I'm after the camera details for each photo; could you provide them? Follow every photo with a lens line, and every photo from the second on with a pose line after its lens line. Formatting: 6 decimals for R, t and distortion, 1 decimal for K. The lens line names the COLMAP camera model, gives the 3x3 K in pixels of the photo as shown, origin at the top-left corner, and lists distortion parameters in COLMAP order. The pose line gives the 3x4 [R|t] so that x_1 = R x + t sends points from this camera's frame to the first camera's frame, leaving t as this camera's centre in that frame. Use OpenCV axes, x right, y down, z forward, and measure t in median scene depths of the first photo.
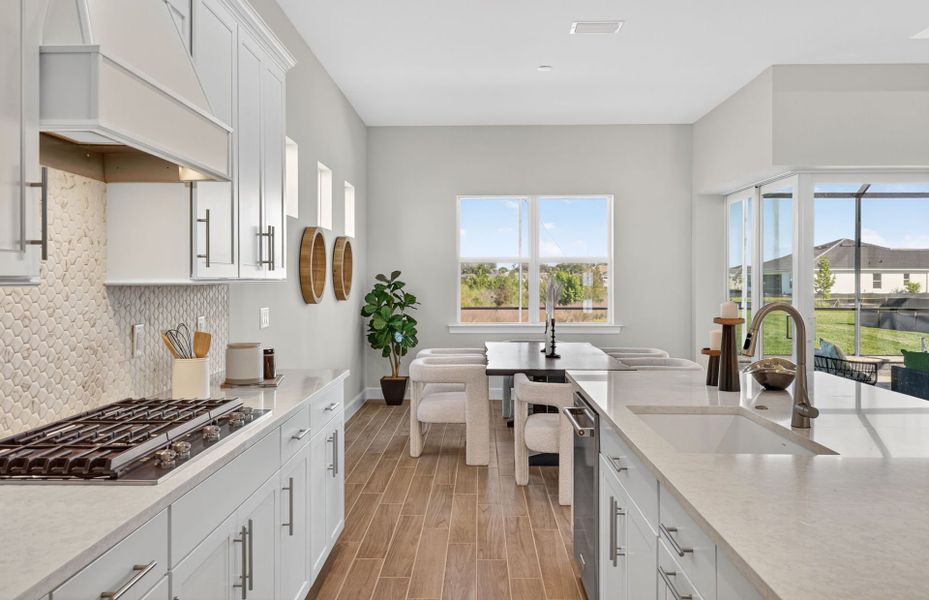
lens RADIAL K [[768.0, 0, 462.9], [0, 768.0, 291.5], [0, 0, 1]] dist [0.015712, 0.002098]
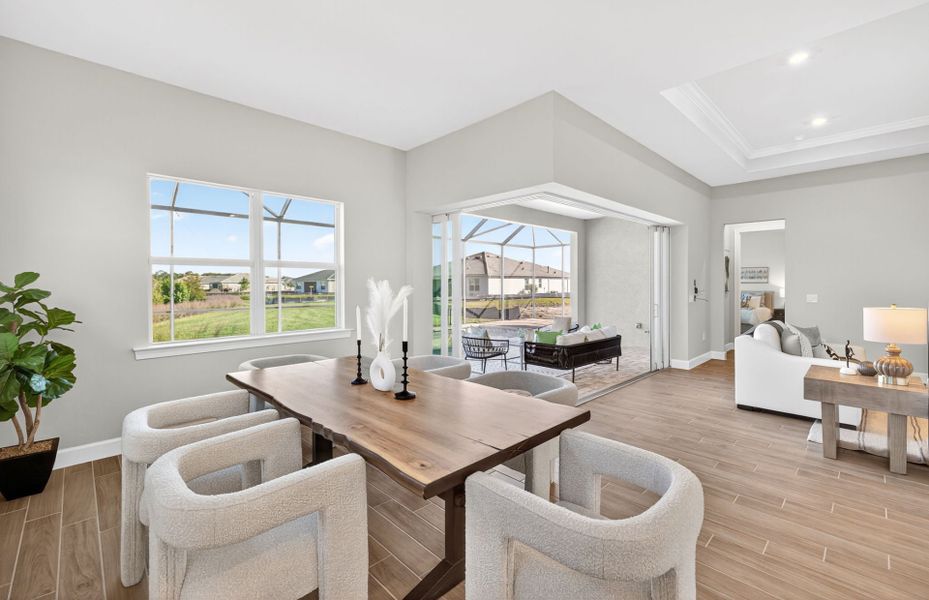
lens RADIAL K [[391.2, 0, 464.3], [0, 391.2, 286.9], [0, 0, 1]] dist [0.002416, 0.000296]
pose [[0.688522, -0.008711, 0.725163, -0.062645], [0.015995, 0.999867, -0.003175, -0.007297], [-0.725039, 0.013785, 0.688570, 0.450074]]
